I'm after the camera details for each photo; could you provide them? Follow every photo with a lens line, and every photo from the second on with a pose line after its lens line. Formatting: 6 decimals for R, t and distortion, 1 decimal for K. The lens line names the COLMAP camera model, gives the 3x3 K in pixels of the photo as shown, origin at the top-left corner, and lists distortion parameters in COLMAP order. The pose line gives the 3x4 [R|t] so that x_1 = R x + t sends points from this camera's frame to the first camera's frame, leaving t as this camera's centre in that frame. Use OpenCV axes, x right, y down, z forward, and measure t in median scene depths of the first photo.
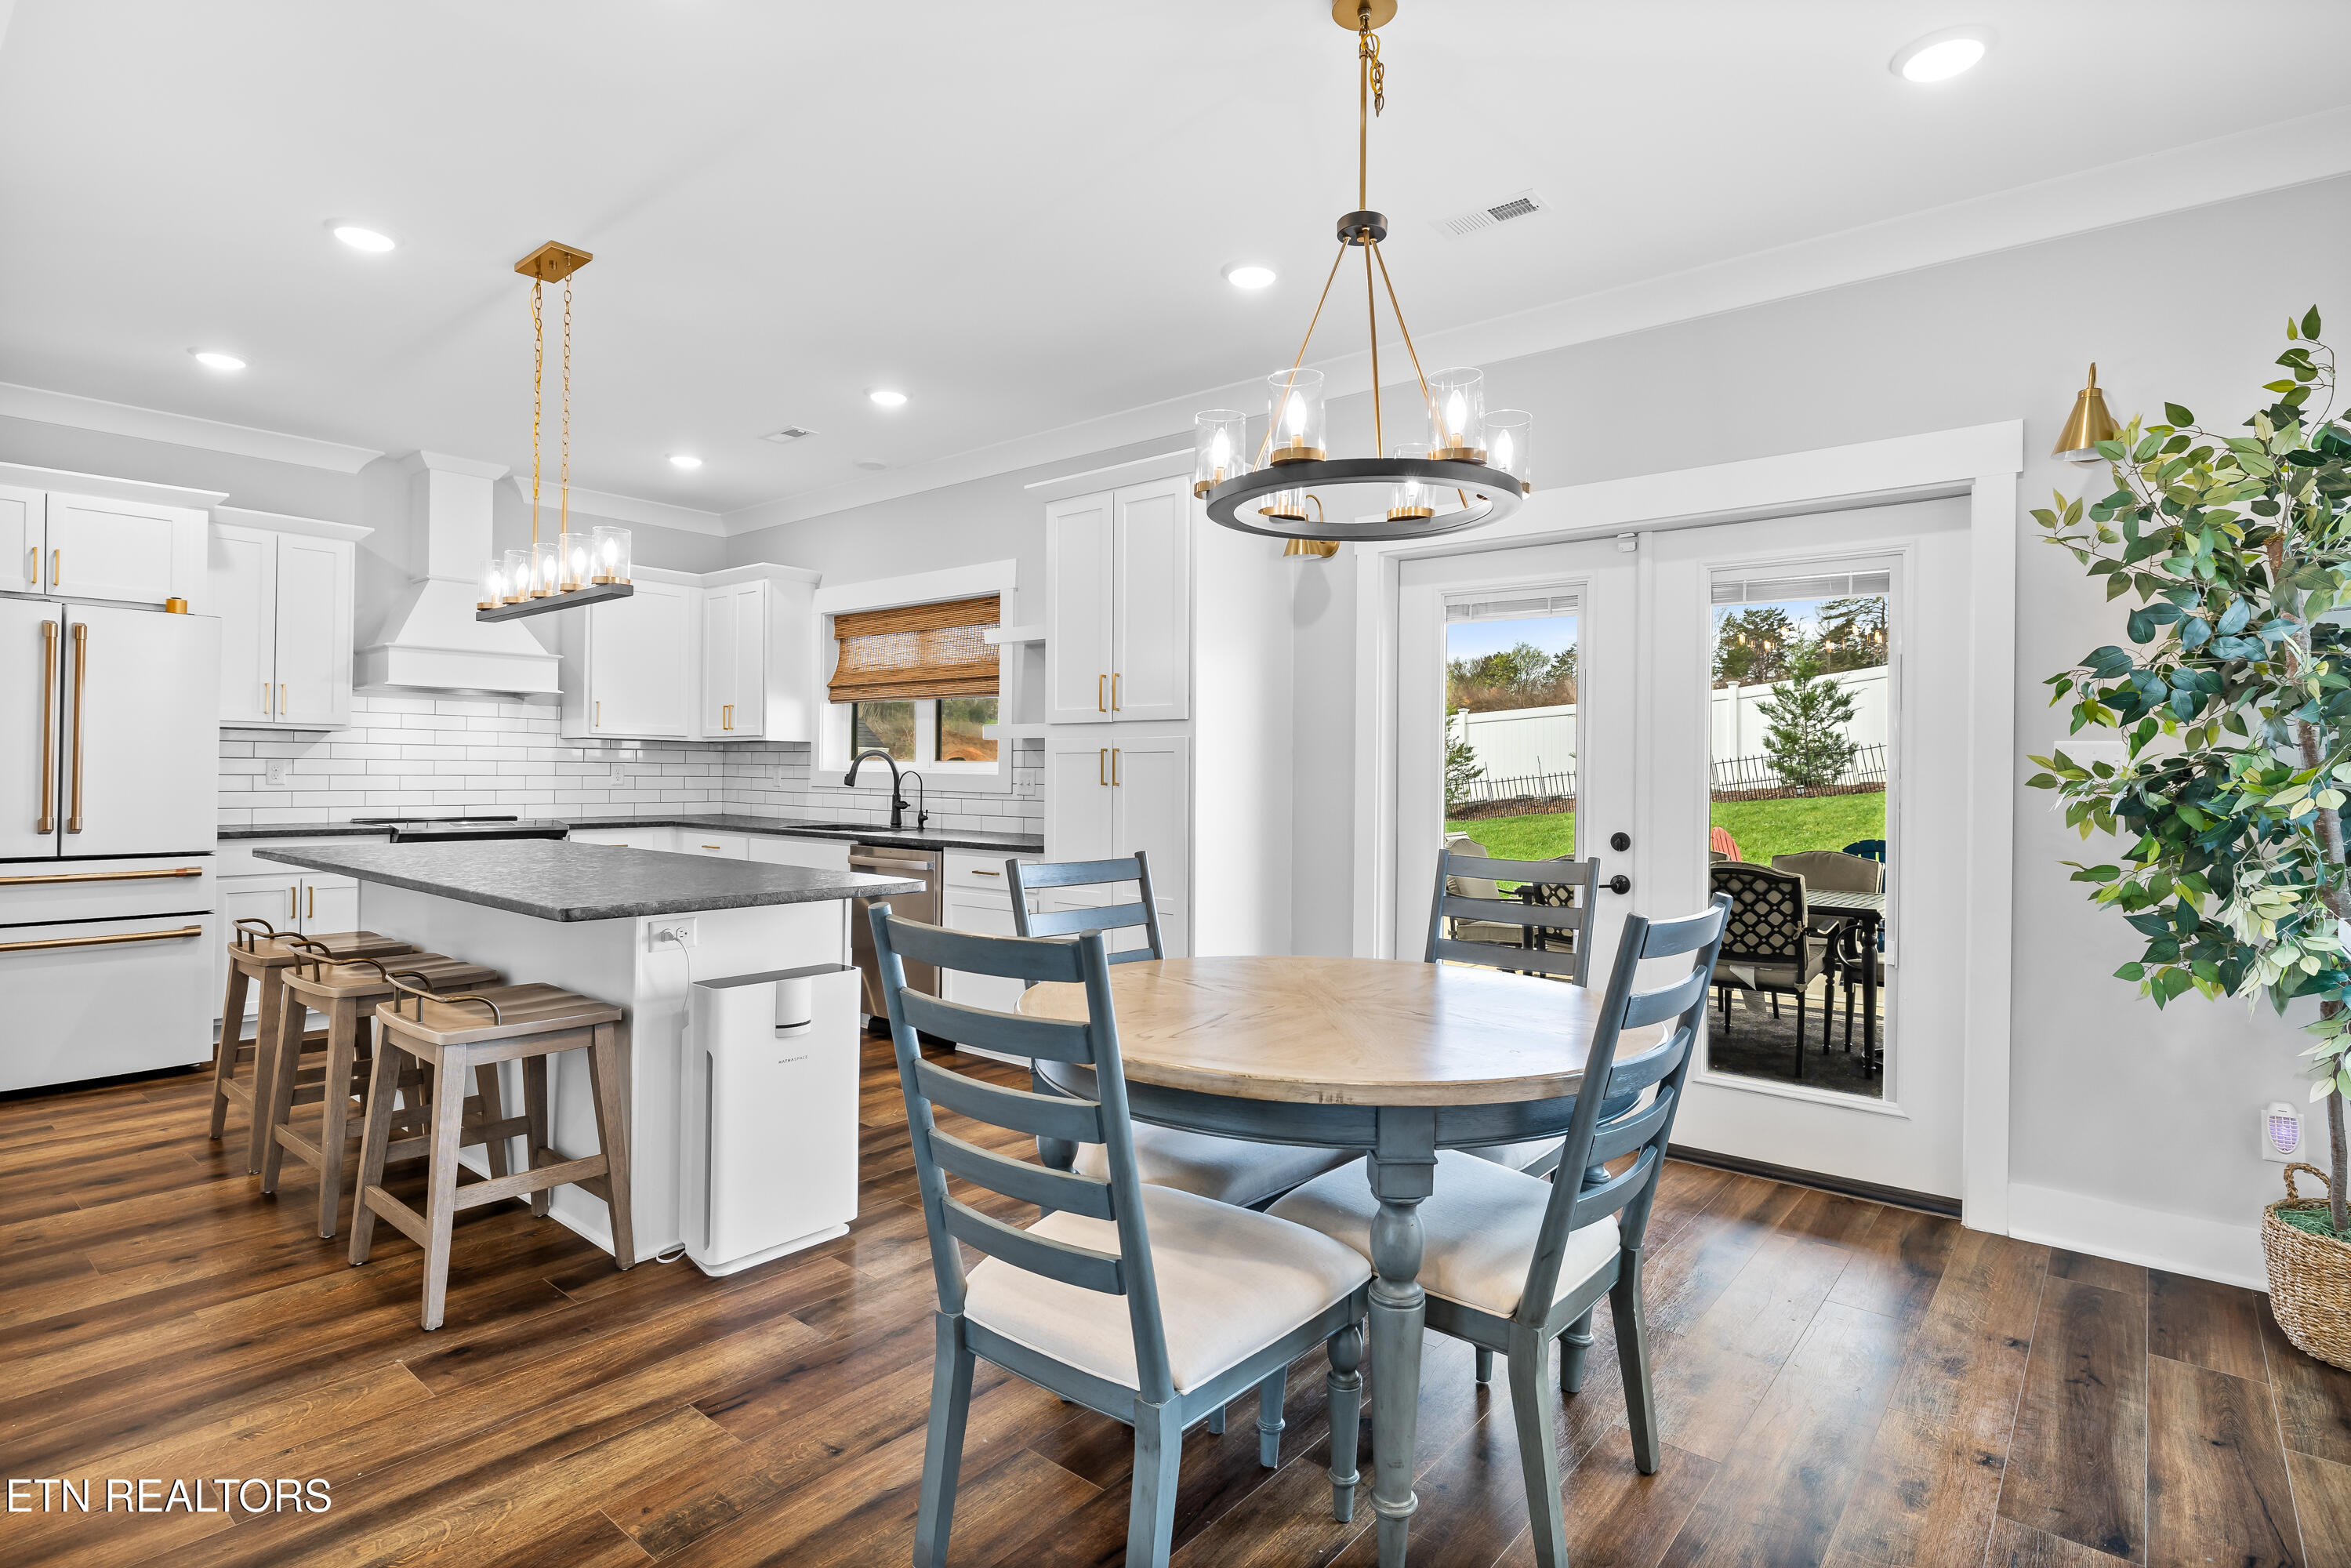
lens RADIAL K [[1179.9, 0, 1184.3], [0, 1179.9, 768.3], [0, 0, 1]] dist [-0.006028, 0.000747]
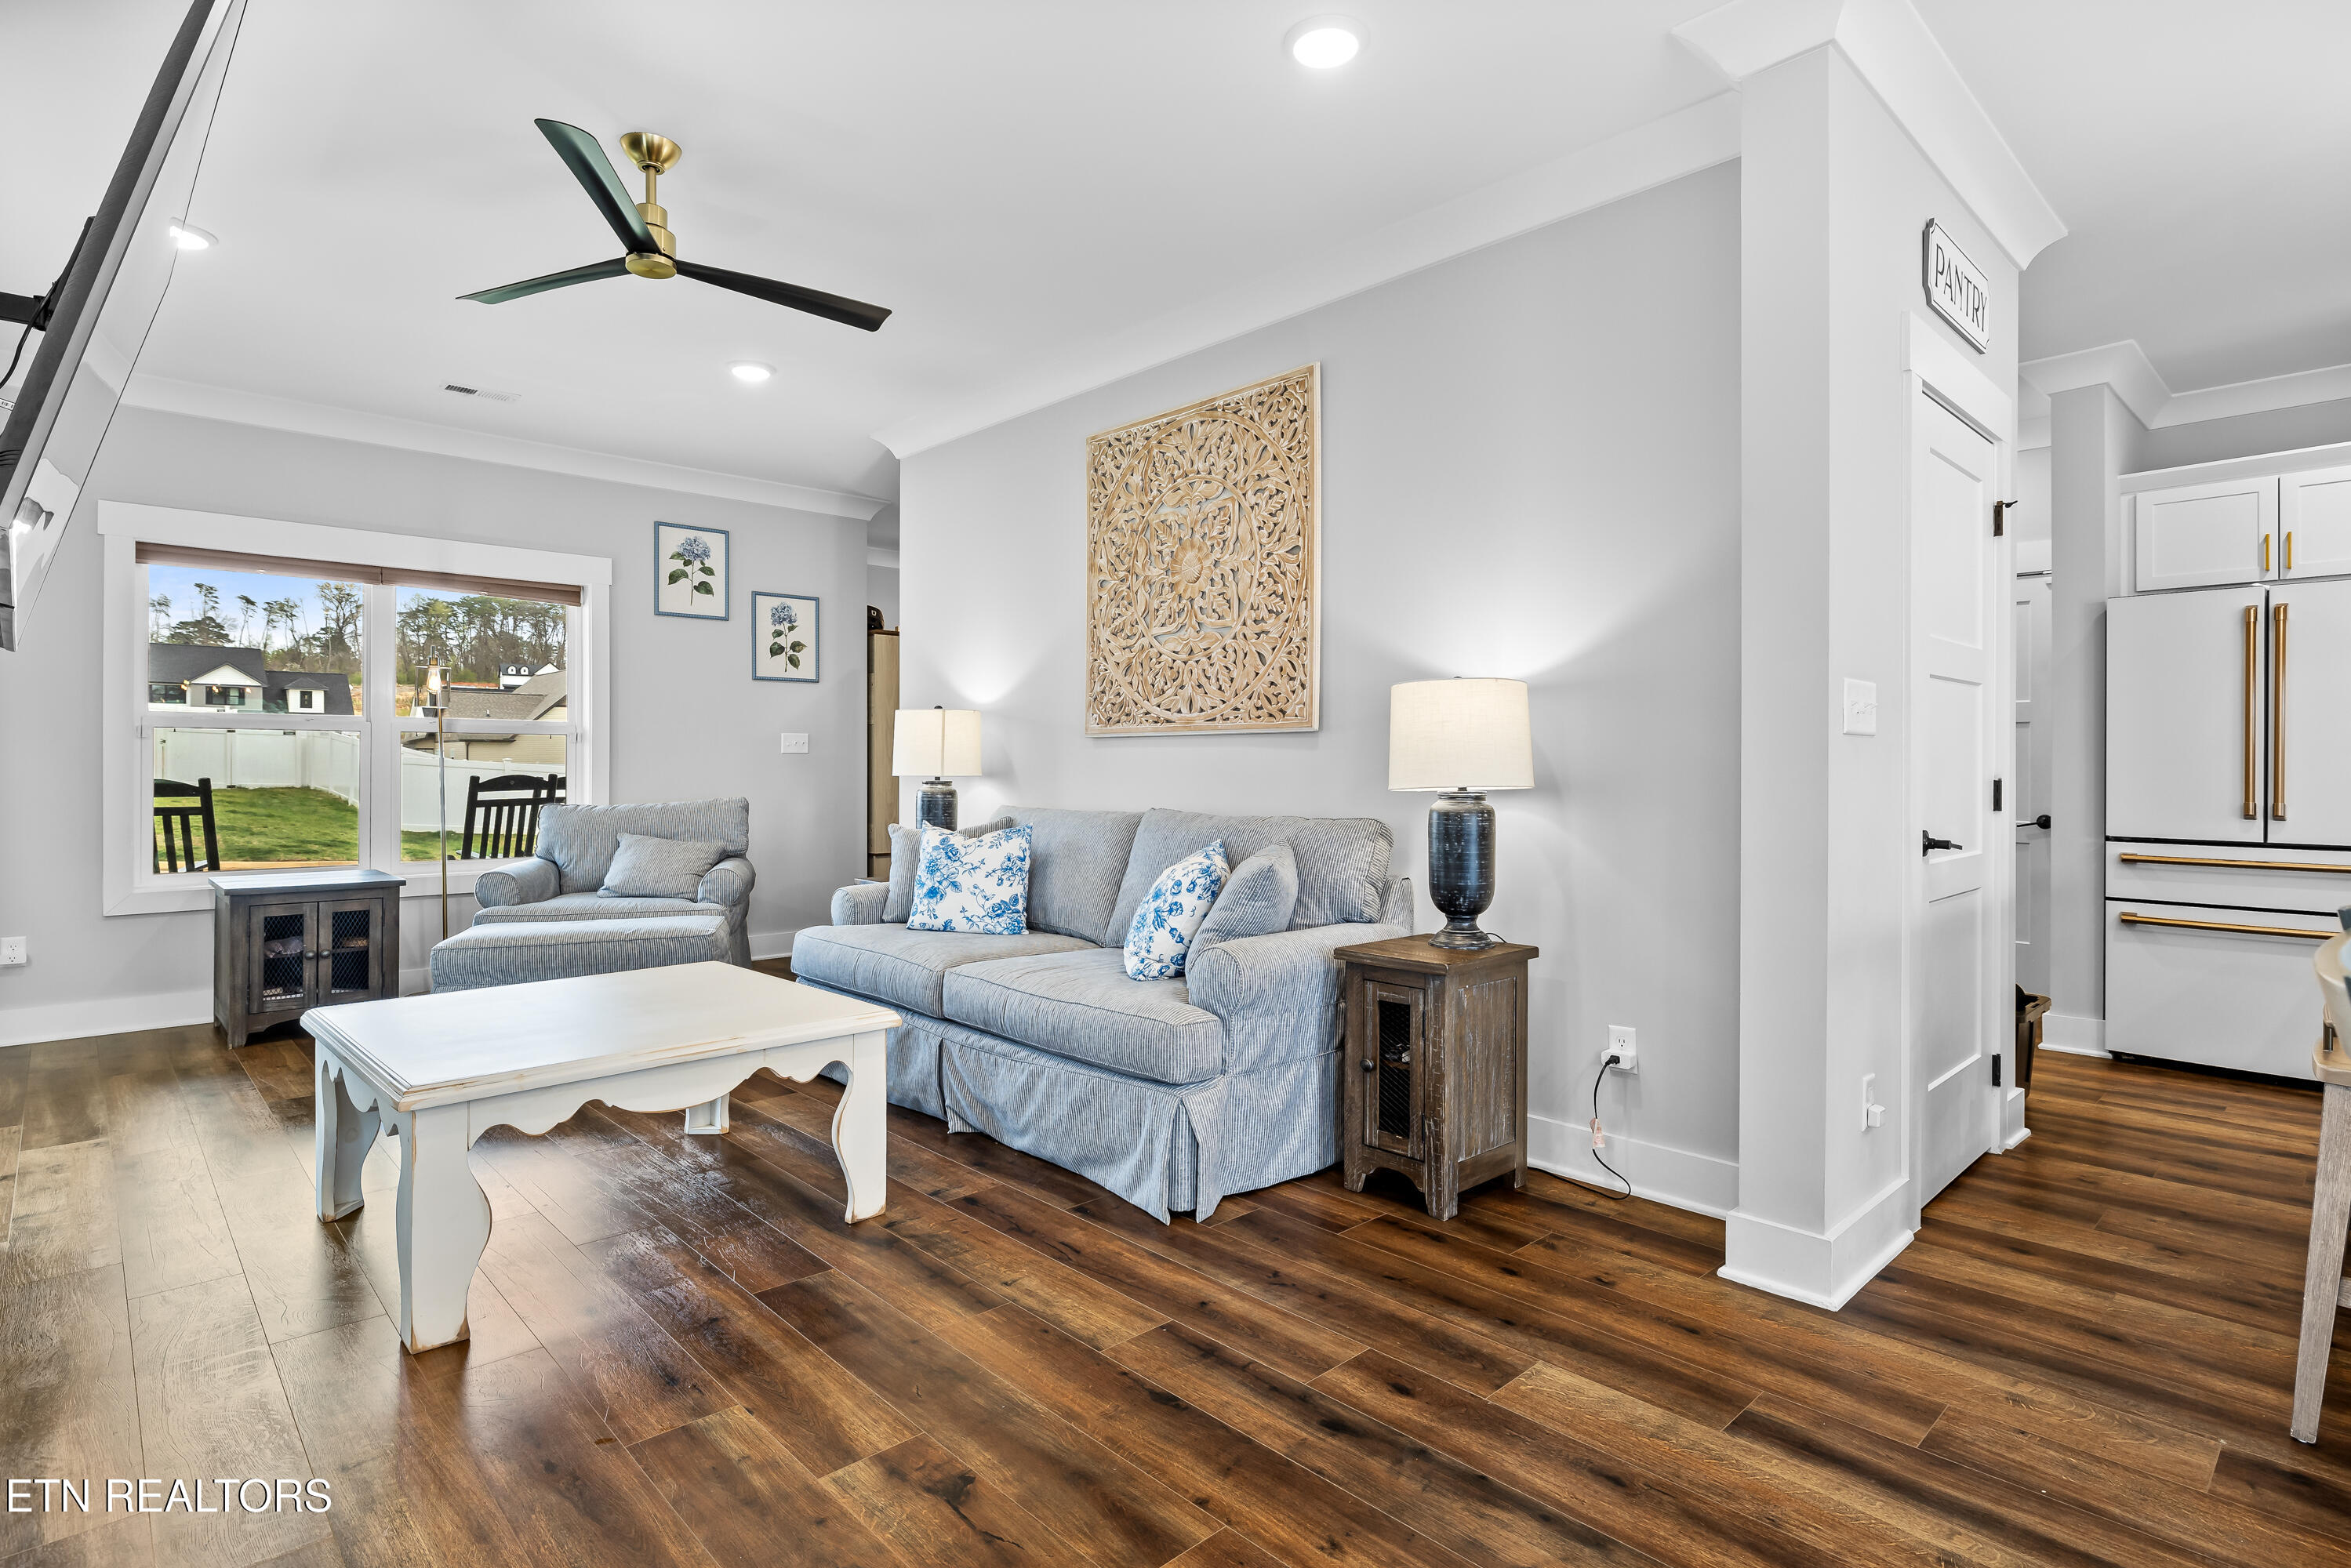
lens RADIAL K [[1179.7, 0, 1167.2], [0, 1179.7, 773.1], [0, 0, 1]] dist [-0.006028, 0.000747]
pose [[-0.132790, -0.004556, -0.991134, 0.190220], [-0.002156, 0.999988, -0.004308, 0.030212], [0.991142, 0.001564, -0.132798, 0.285546]]
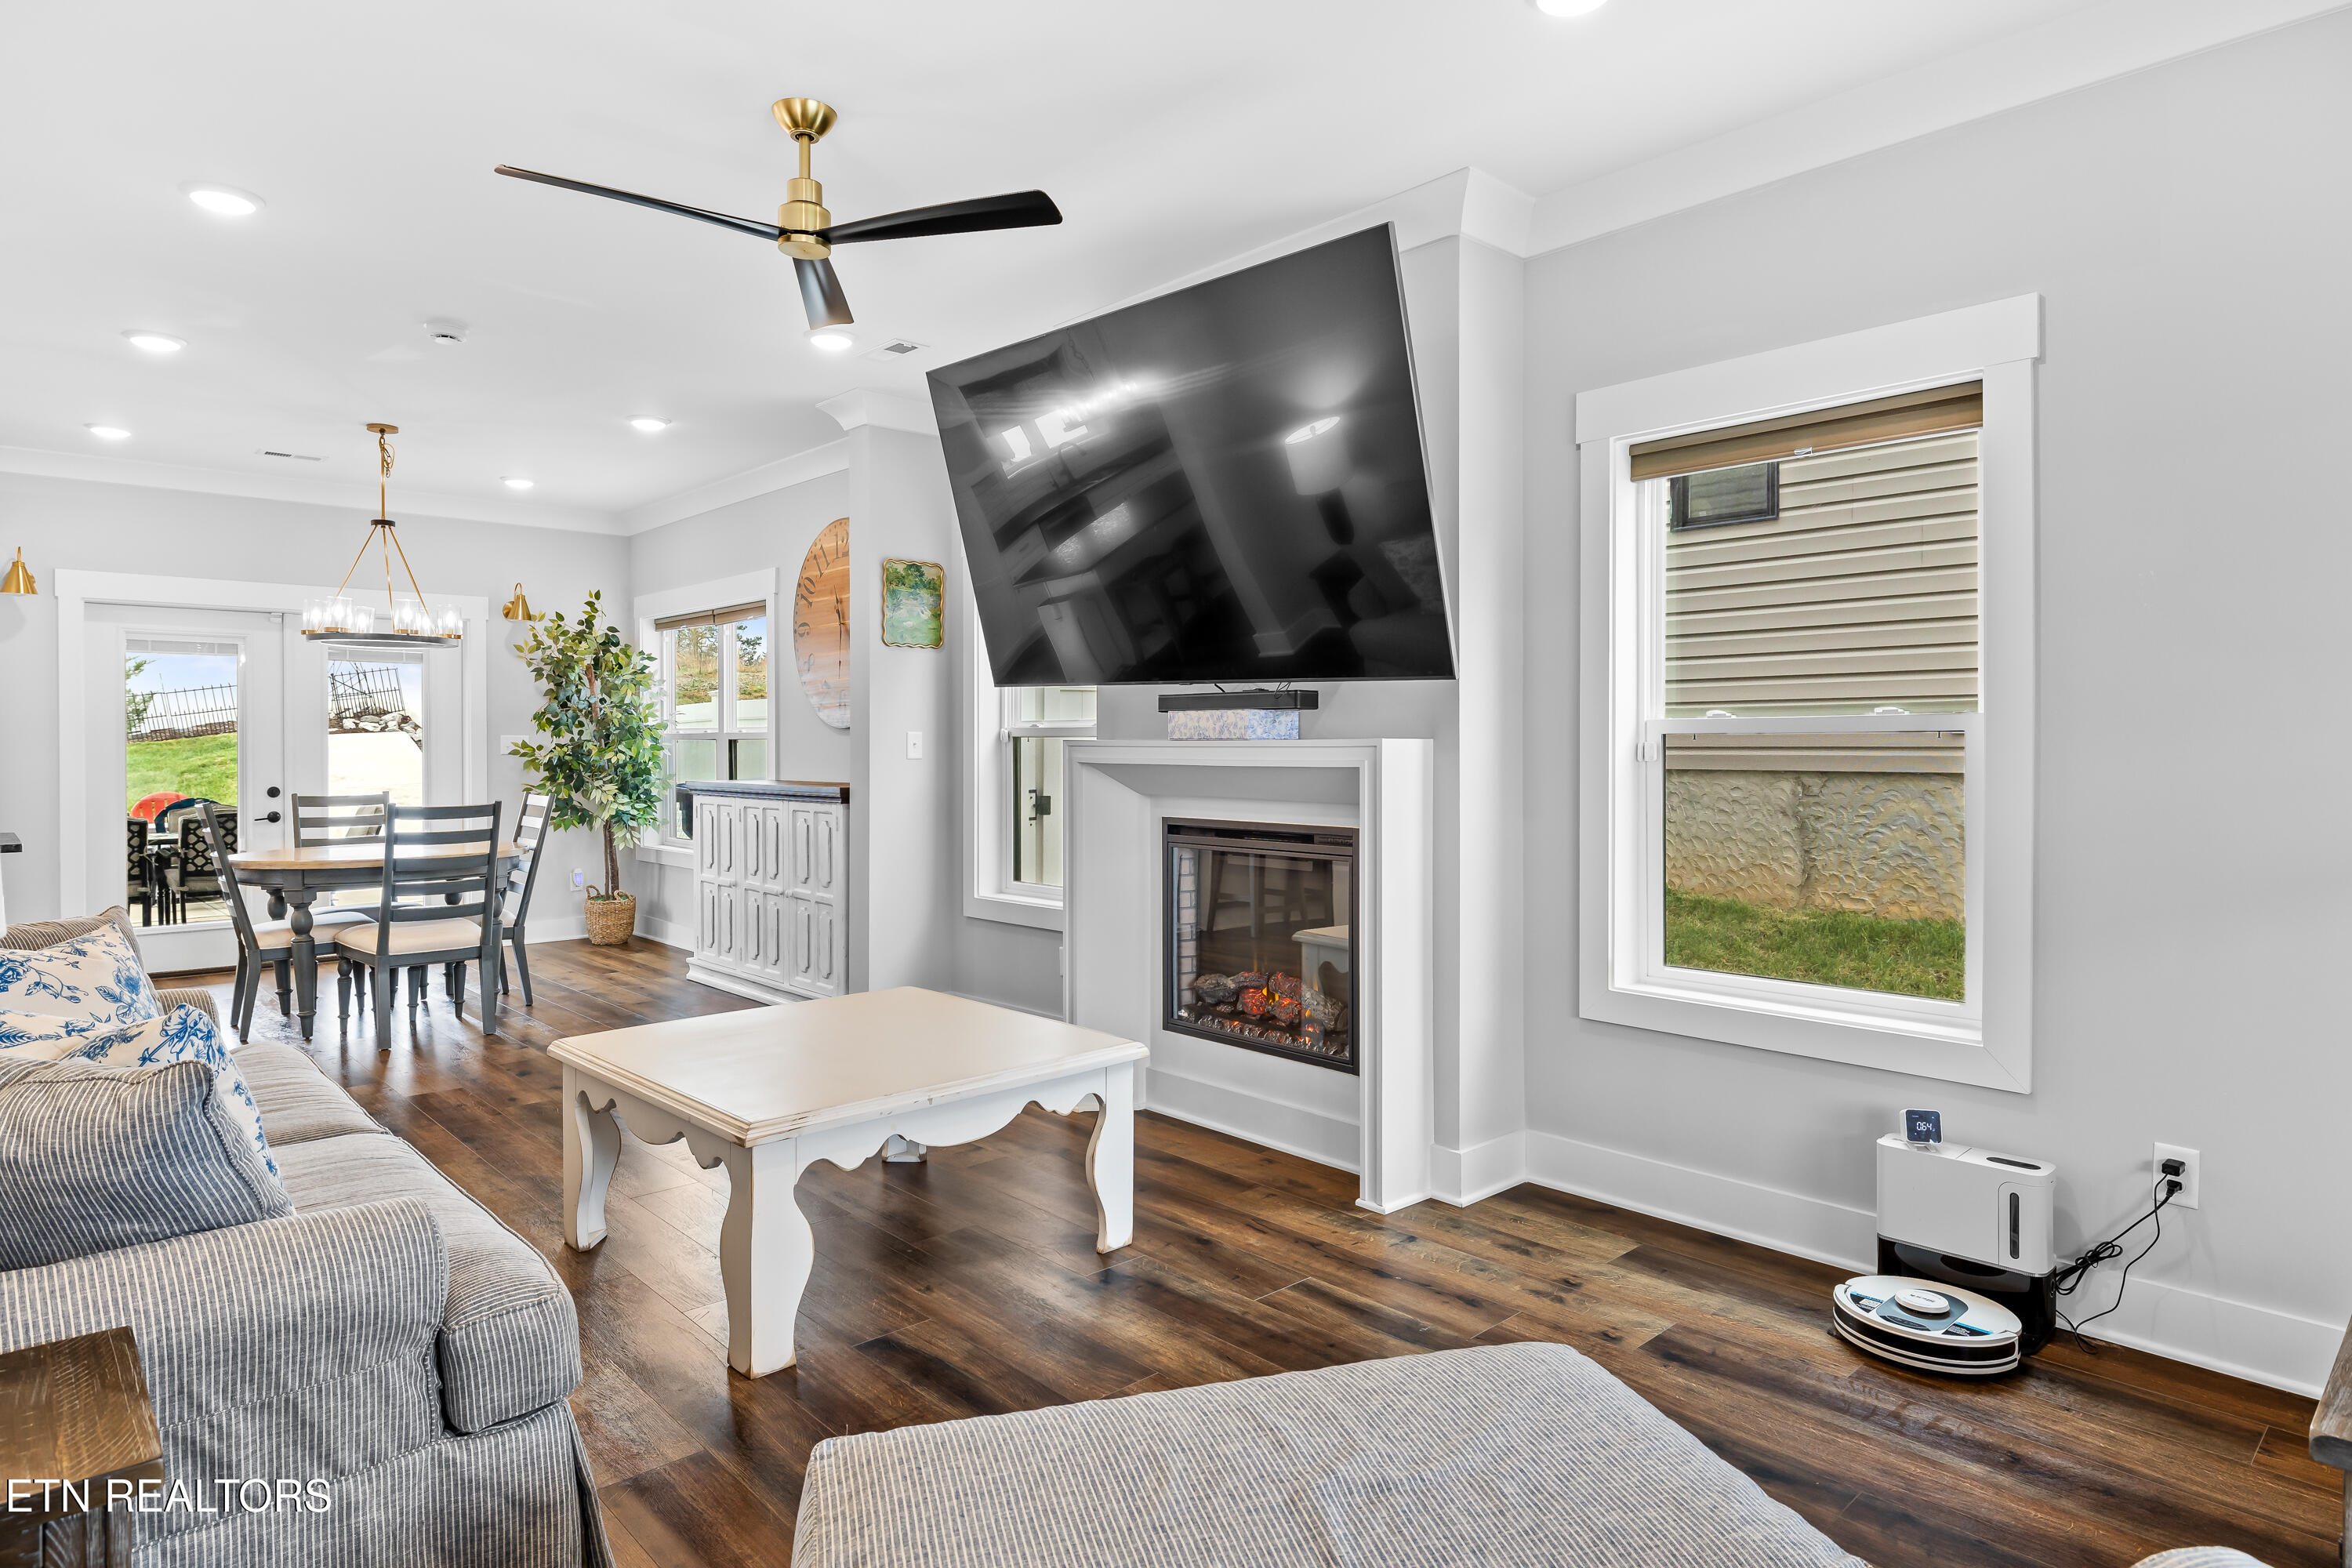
lens RADIAL K [[1309.7, 0, 1179.7], [0, 1309.7, 778.8], [0, 0, 1]] dist [-0.022581, 0.000009]
pose [[0.126222, -0.038294, 0.991263, -1.689251], [0.003656, 0.999266, 0.038137, -0.031648], [-0.991995, -0.001190, 0.126269, -0.687226]]
